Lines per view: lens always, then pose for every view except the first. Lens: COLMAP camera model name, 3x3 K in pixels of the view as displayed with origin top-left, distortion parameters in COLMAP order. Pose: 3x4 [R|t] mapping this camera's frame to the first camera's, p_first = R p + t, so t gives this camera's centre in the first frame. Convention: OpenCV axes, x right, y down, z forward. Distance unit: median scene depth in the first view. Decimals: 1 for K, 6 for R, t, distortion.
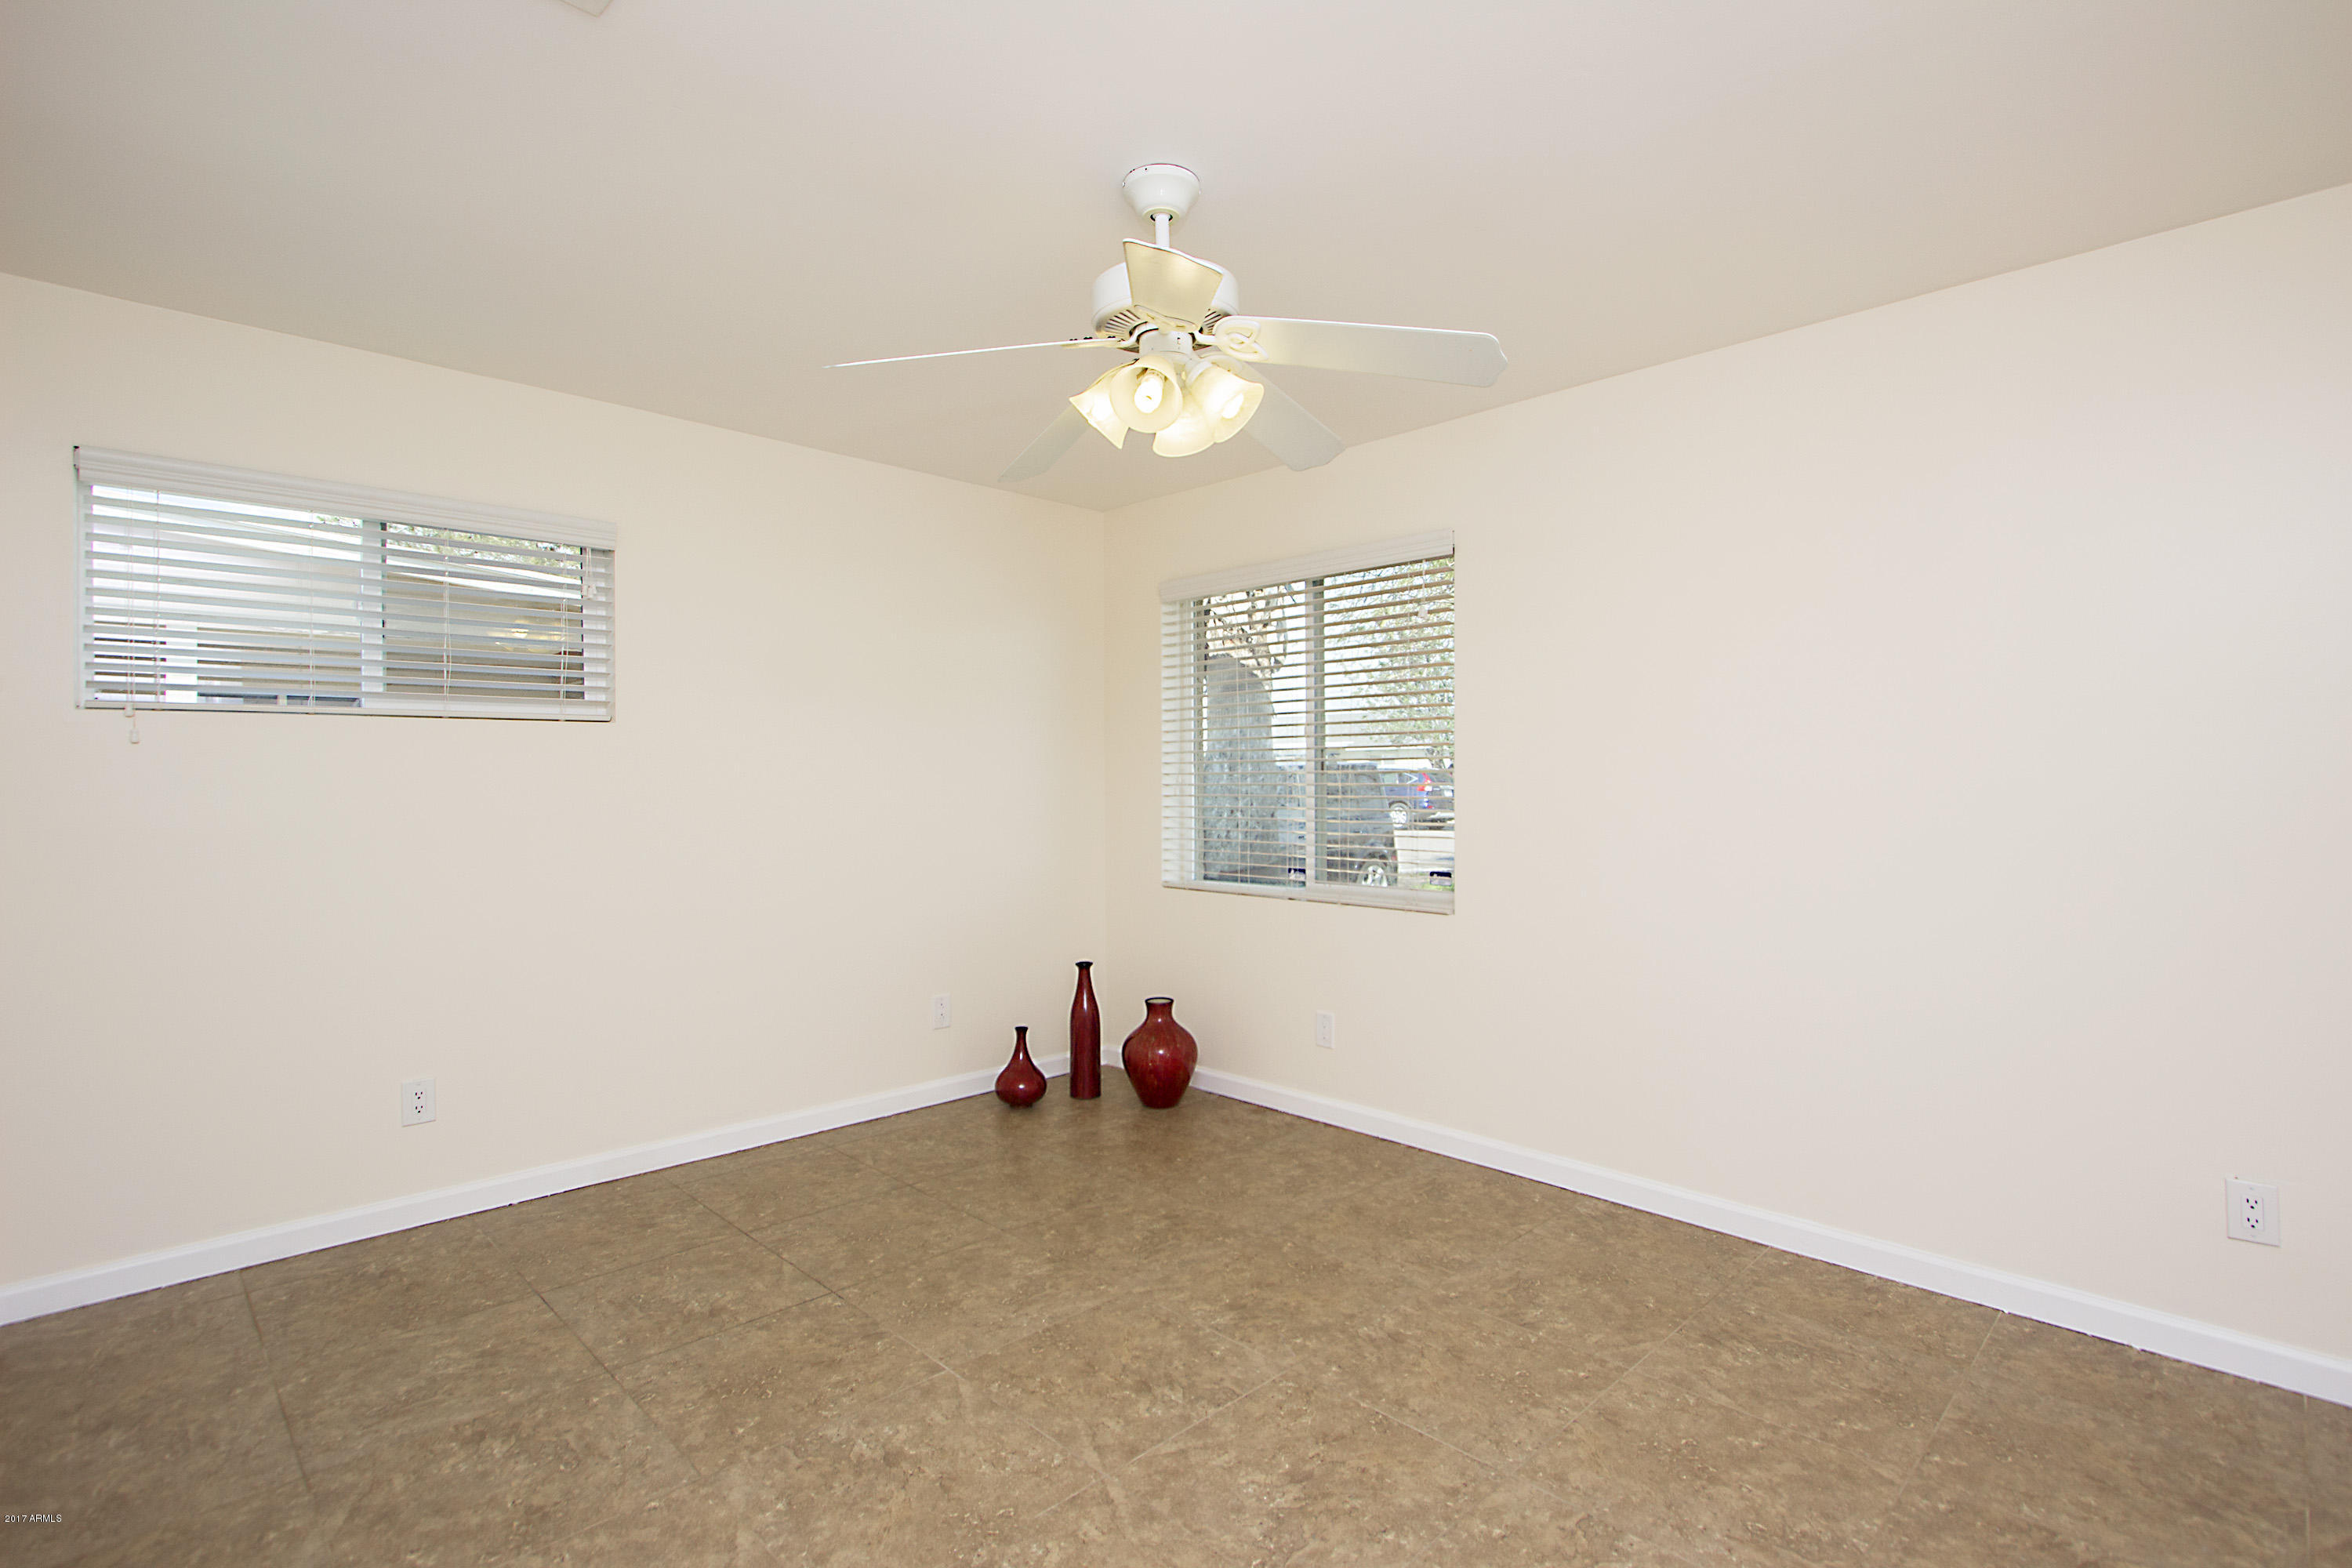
lens RADIAL K [[1112.0, 0, 1195.2], [0, 1112.0, 786.6], [0, 0, 1]] dist [-0.011916, 0.001193]
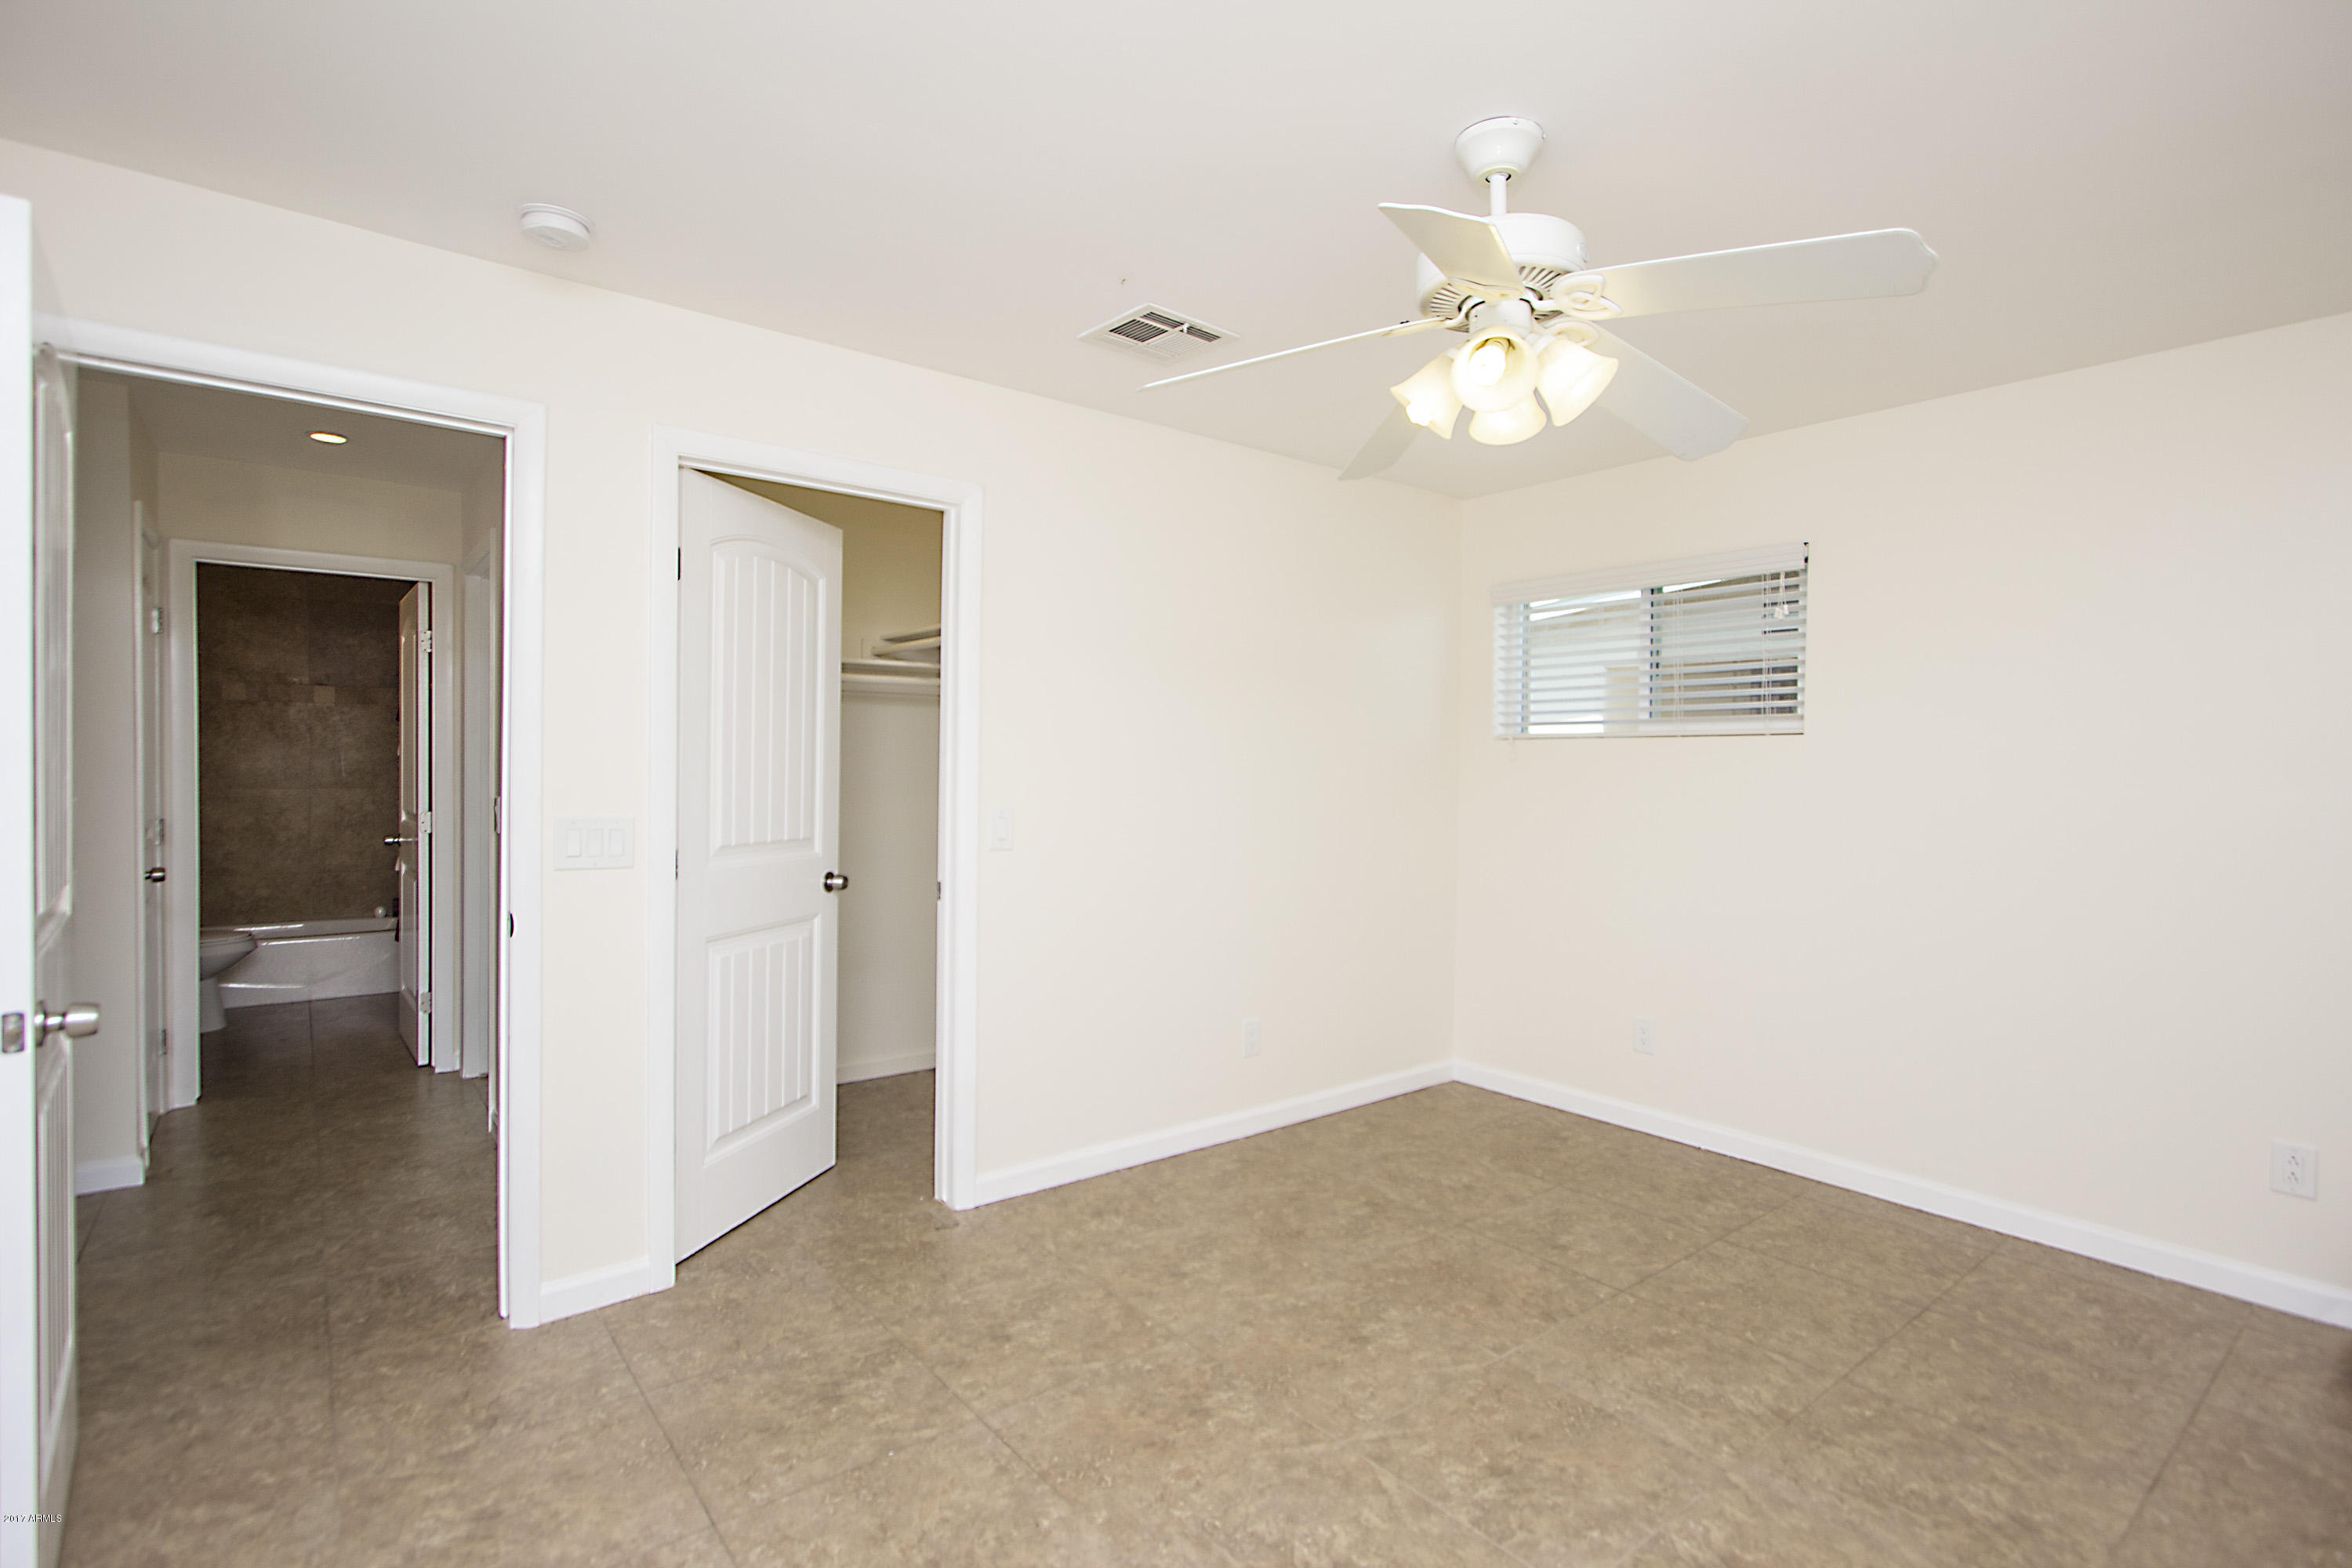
lens RADIAL K [[1112.0, 0, 1195.2], [0, 1112.0, 786.6], [0, 0, 1]] dist [-0.011916, 0.001193]
pose [[-0.105548, 0.022344, -0.994163, 0.736474], [-0.018334, 0.999534, 0.024411, -0.032069], [0.994245, 0.020803, -0.105089, 0.707007]]
